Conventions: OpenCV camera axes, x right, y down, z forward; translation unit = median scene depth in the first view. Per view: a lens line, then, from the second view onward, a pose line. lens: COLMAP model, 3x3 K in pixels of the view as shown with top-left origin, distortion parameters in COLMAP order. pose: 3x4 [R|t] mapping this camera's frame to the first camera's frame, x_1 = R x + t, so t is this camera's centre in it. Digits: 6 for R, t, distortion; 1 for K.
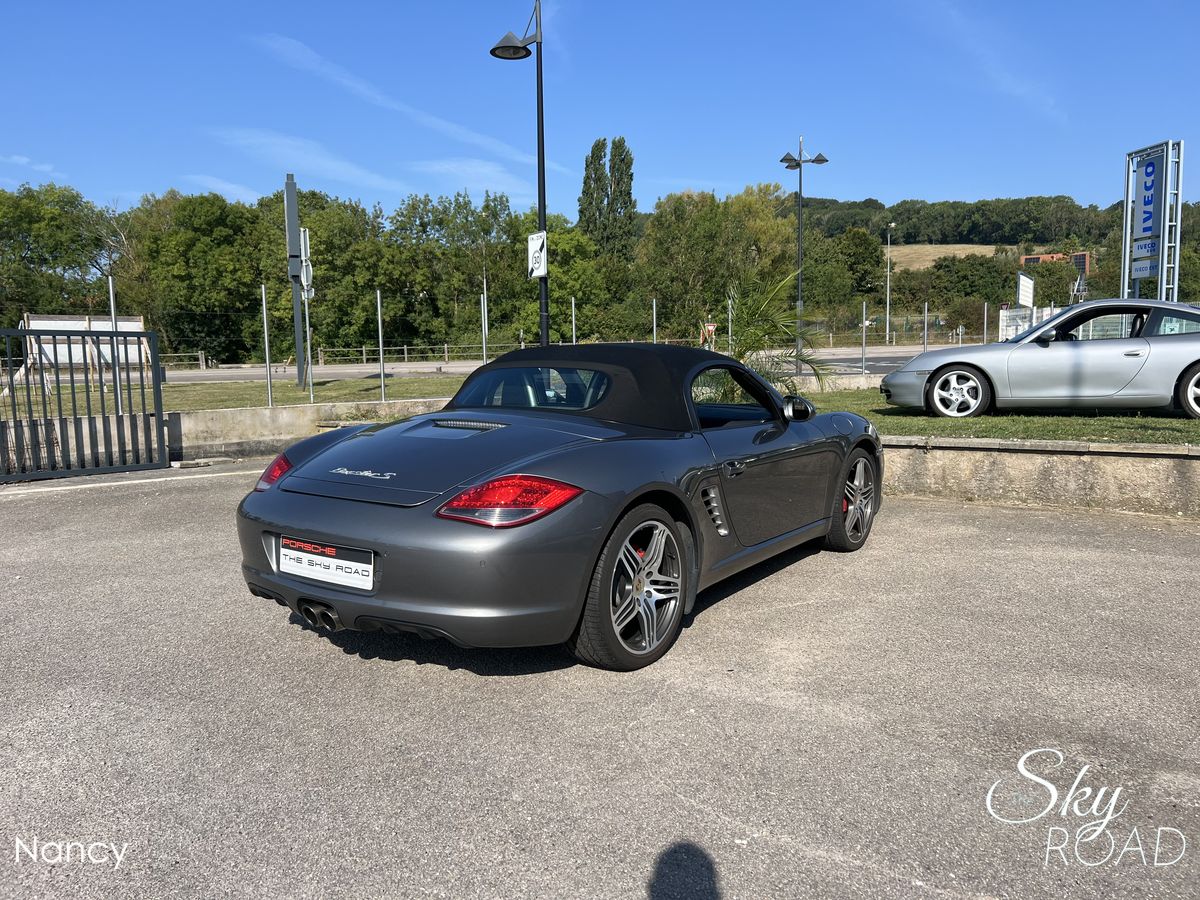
lens RADIAL K [[914.3, 0, 605.5], [0, 914.3, 449.0], [0, 0, 1]] dist [0.052705, -0.052258]
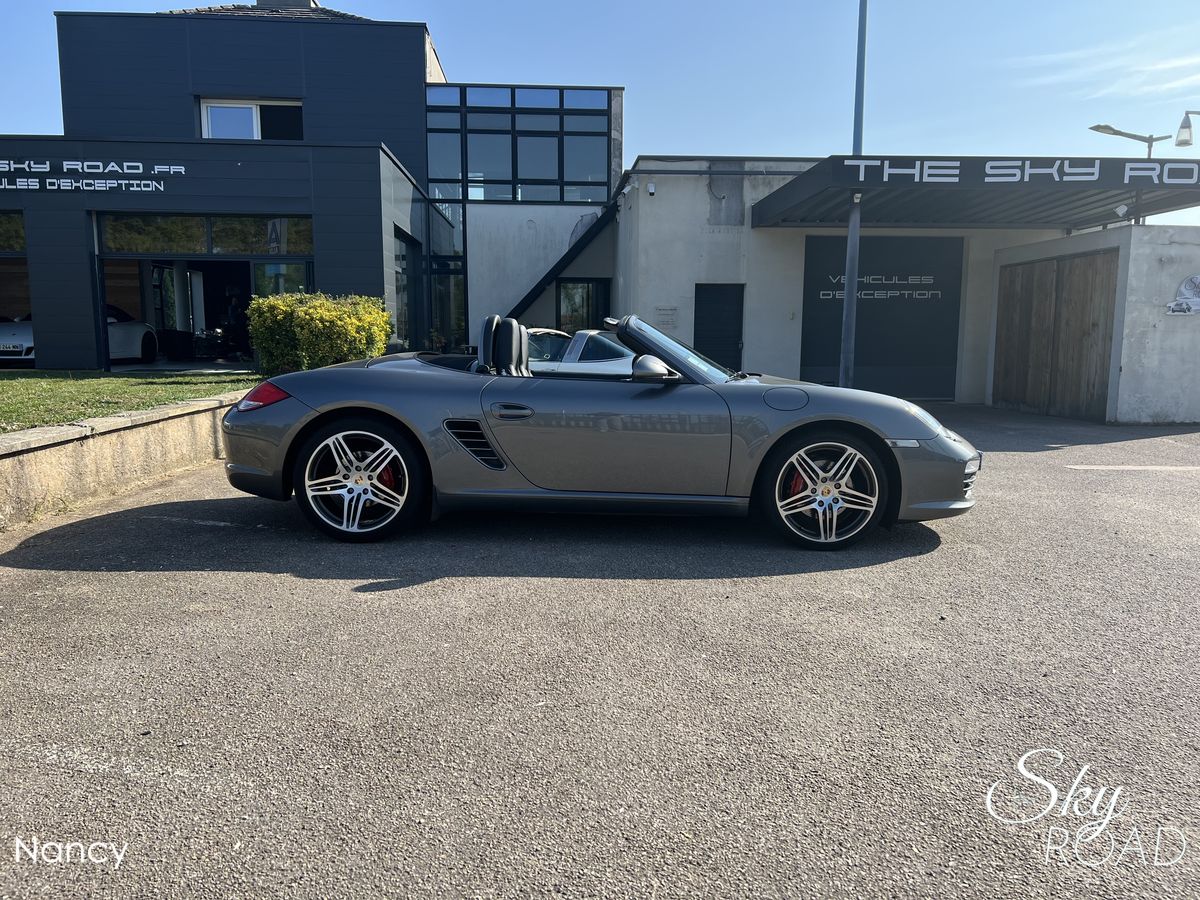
lens RADIAL K [[913.1, 0, 602.9], [0, 913.1, 442.2], [0, 0, 1]] dist [0.054261, -0.055661]
pose [[-0.617279, -0.079557, 0.782712, -0.385753], [0.080047, 0.983360, 0.163080, -0.065674], [-0.782662, 0.163319, -0.600639, 0.832733]]
